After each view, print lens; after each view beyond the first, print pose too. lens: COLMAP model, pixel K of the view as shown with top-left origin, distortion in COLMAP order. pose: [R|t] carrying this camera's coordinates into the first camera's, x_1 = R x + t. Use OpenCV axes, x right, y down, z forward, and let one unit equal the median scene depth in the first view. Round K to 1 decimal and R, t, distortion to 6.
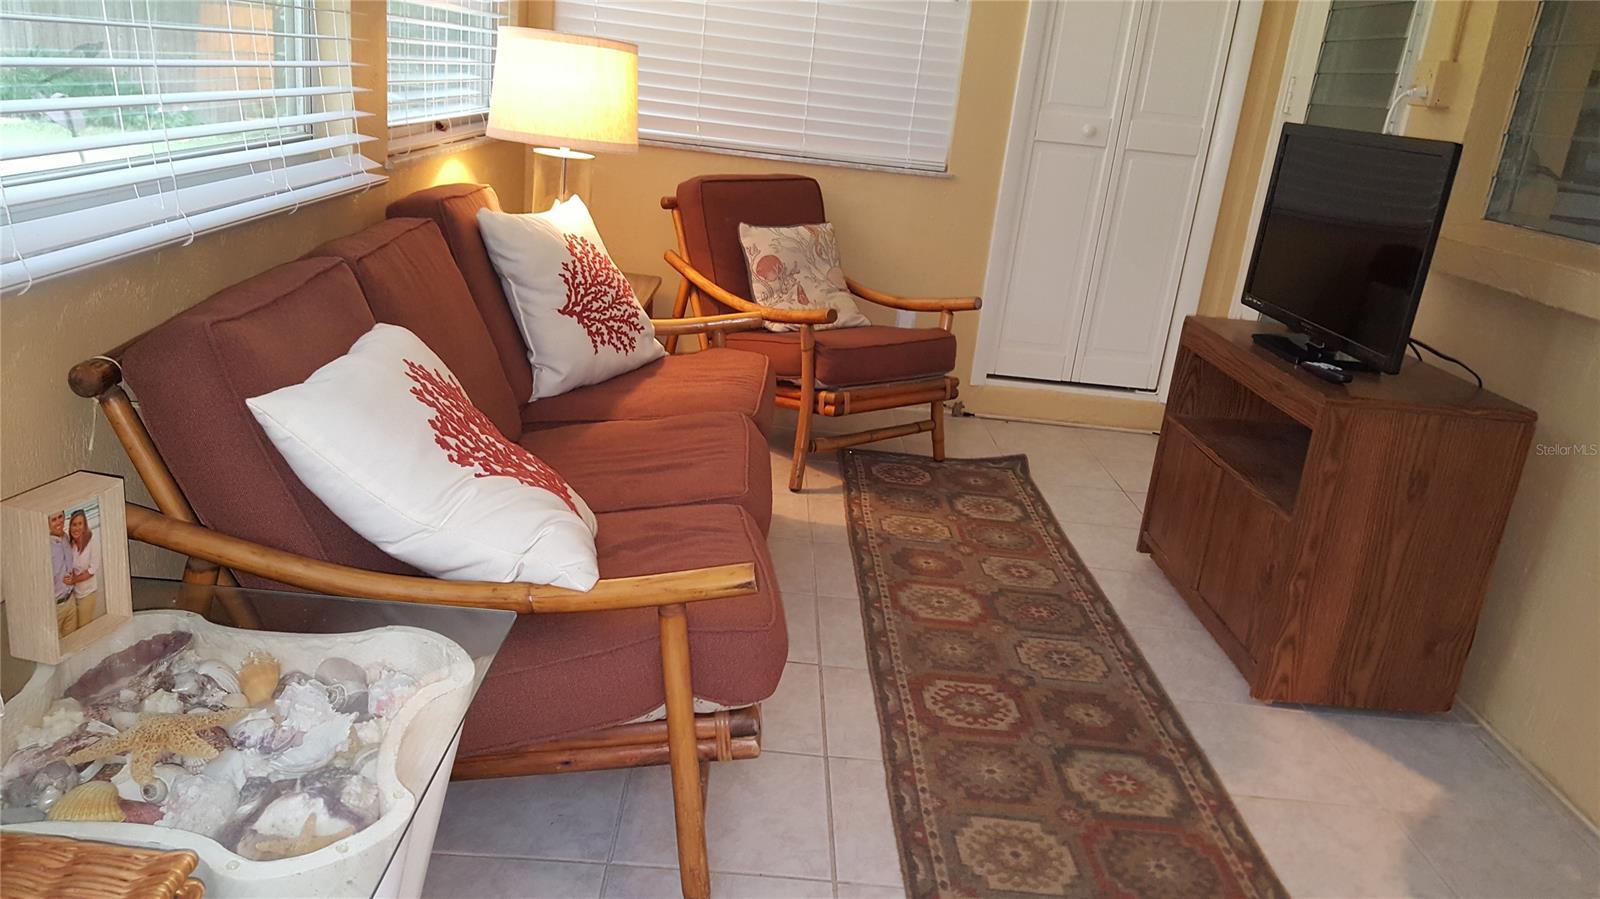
lens RADIAL K [[1173.5, 0, 797.9], [0, 1173.5, 466.2], [0, 0, 1]] dist [0.086091, -0.128485]
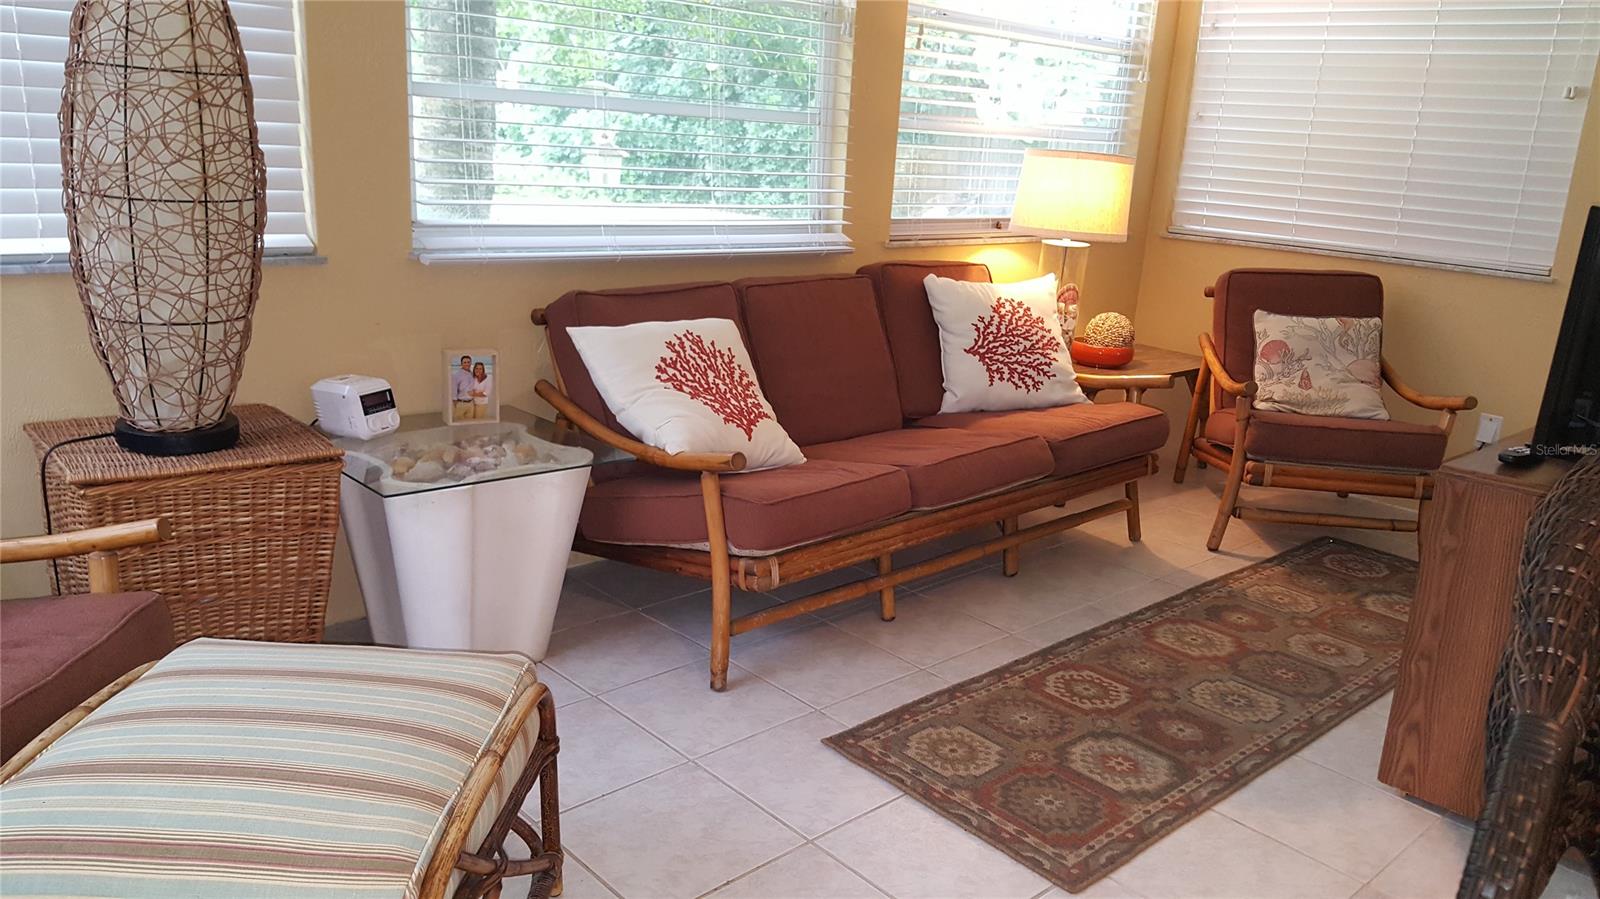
lens RADIAL K [[1173.5, 0, 788.7], [0, 1173.5, 444.1], [0, 0, 1]] dist [0.086091, -0.128485]
pose [[0.673566, 0.127614, -0.728027, 0.622837], [-0.220257, 0.974887, -0.032894, 0.057802], [0.705547, 0.182510, 0.684758, -0.034045]]
